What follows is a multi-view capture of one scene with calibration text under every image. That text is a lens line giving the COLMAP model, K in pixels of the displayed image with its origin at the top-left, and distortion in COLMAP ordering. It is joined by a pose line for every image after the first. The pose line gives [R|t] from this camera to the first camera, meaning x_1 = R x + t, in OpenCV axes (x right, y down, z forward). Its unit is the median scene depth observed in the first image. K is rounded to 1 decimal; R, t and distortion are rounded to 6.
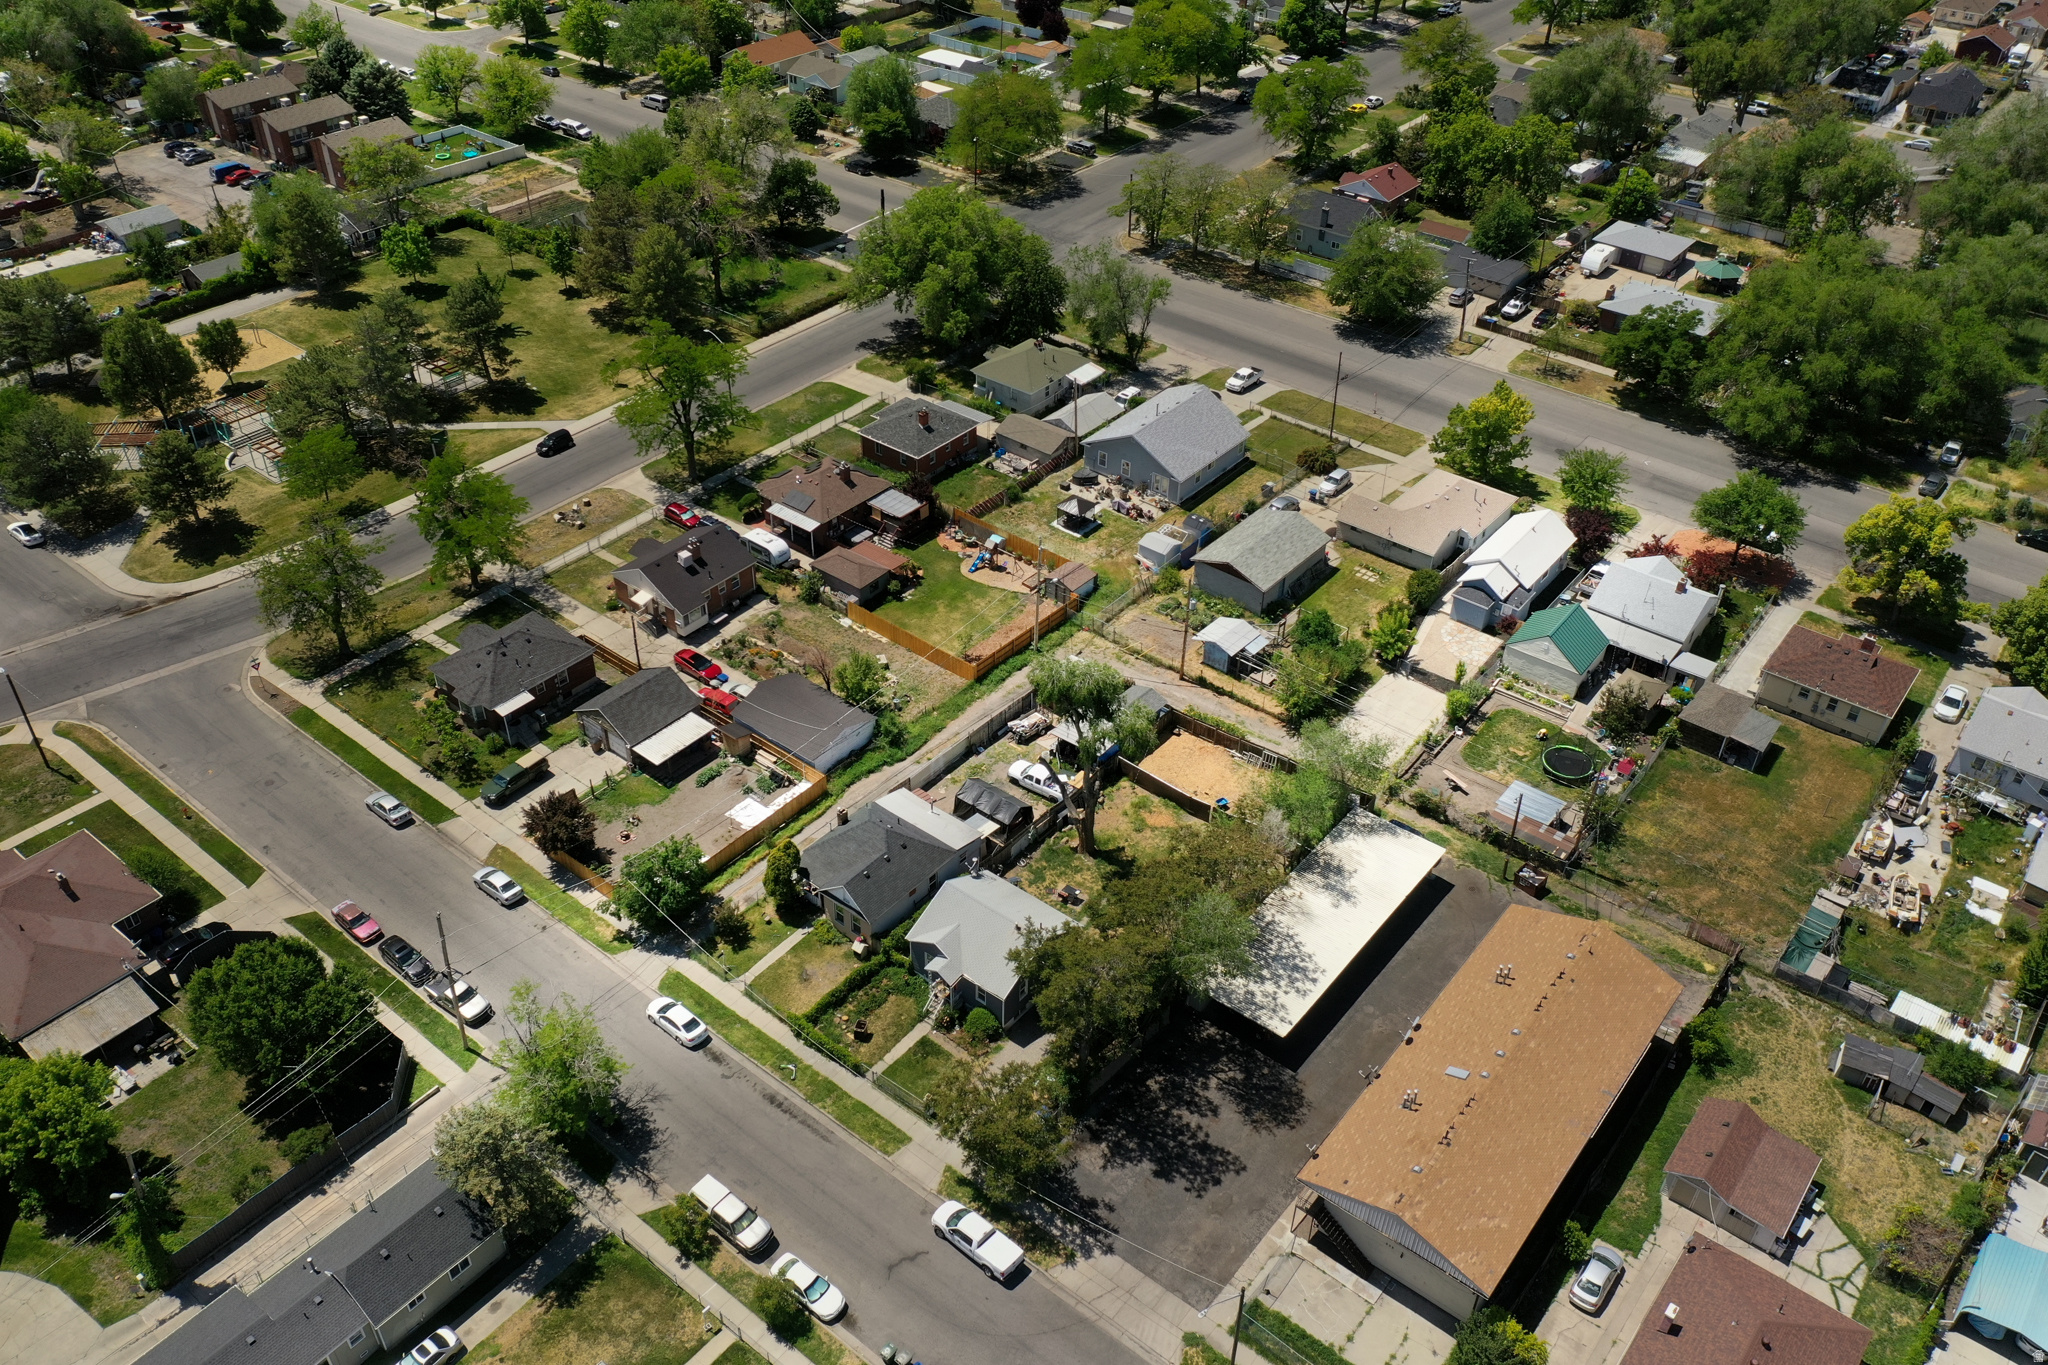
lens RADIAL K [[1608.6, 0, 1024.0], [0, 1608.6, 682.5], [0, 0, 1]] dist [-0.002697, 0.001122]
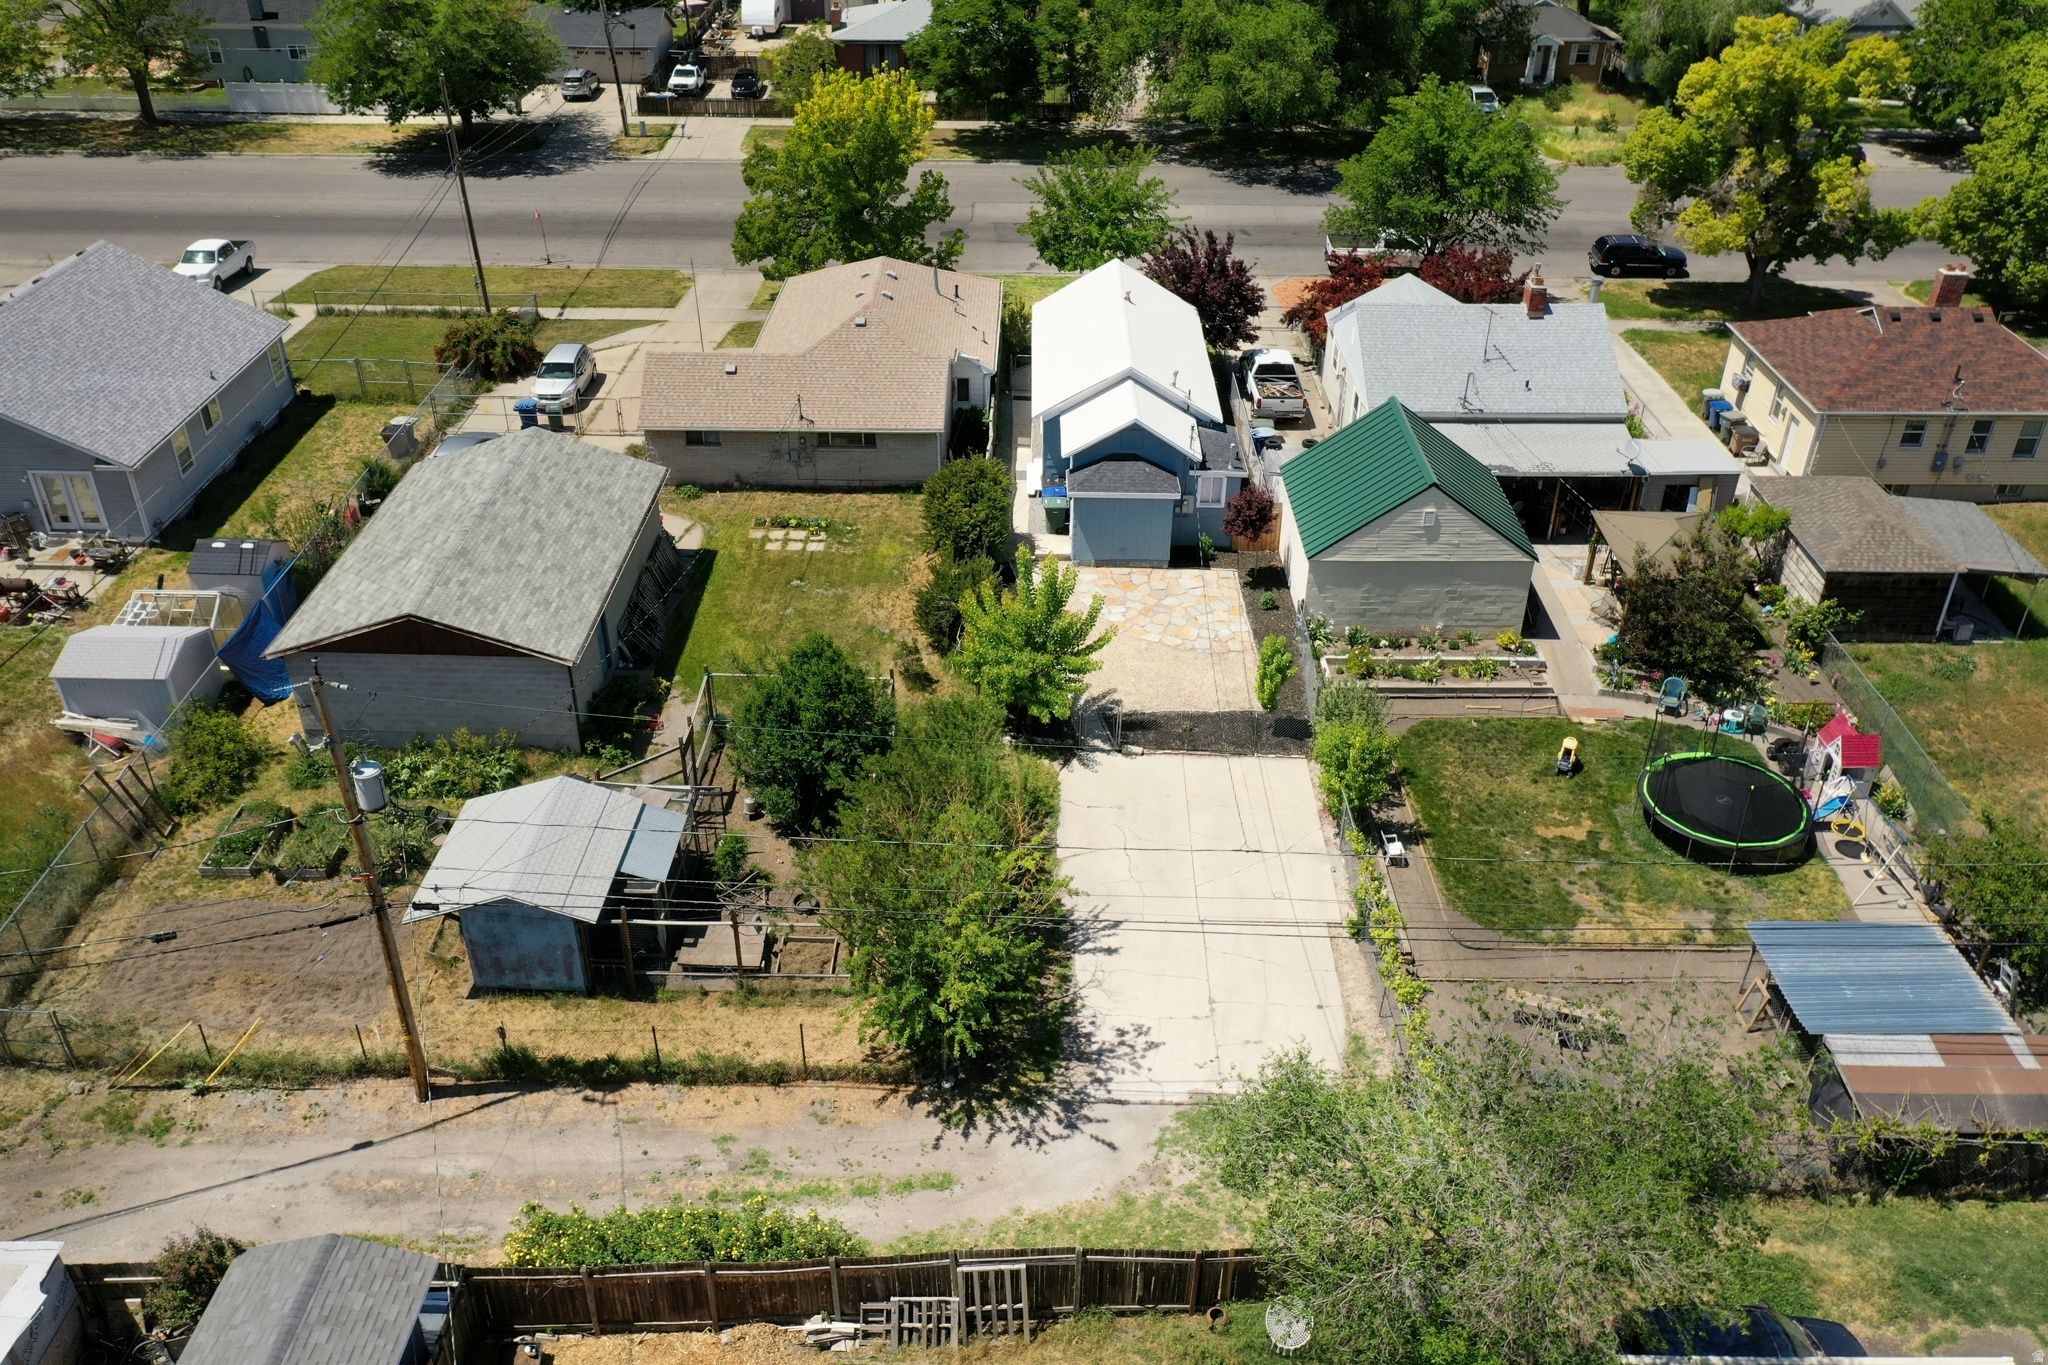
lens RADIAL K [[1608.6, 0, 1024.0], [0, 1608.6, 682.5], [0, 0, 1]] dist [-0.002697, 0.001122]
pose [[0.782126, -0.336274, 0.524594, 0.056932], [0.372009, 0.927374, 0.039829, -0.033212], [-0.499888, 0.164002, 0.850421, 0.680141]]
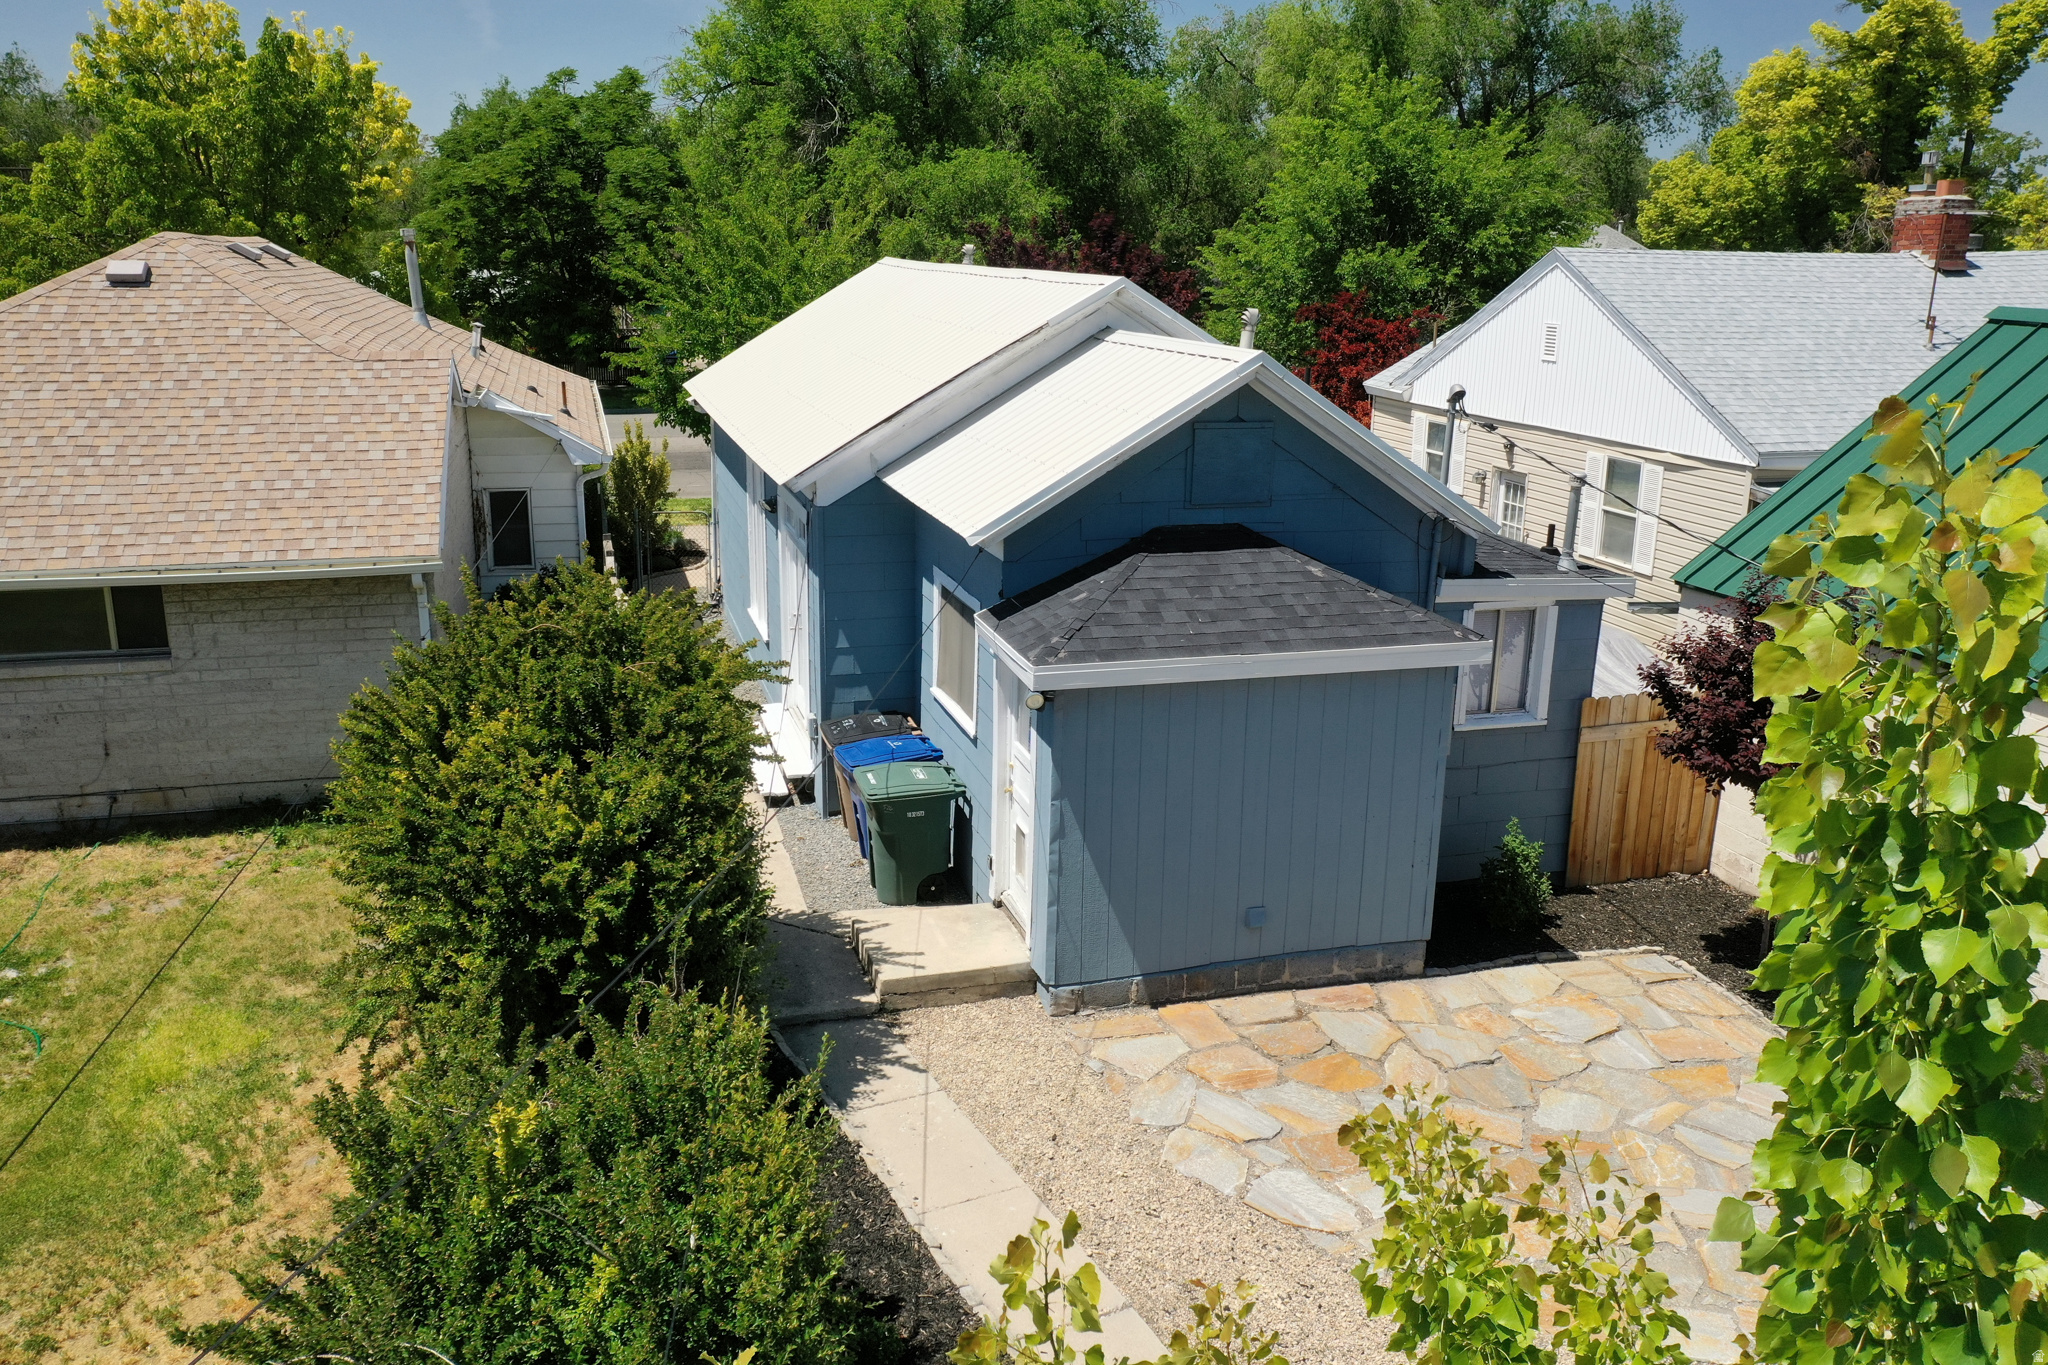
lens RADIAL K [[1608.6, 0, 1024.0], [0, 1608.6, 682.5], [0, 0, 1]] dist [-0.002697, 0.001122]
pose [[0.572827, -0.214900, 0.791004, 0.193955], [0.479977, 0.870209, -0.111170, -0.044687], [-0.664448, 0.443345, 0.601626, 0.909095]]
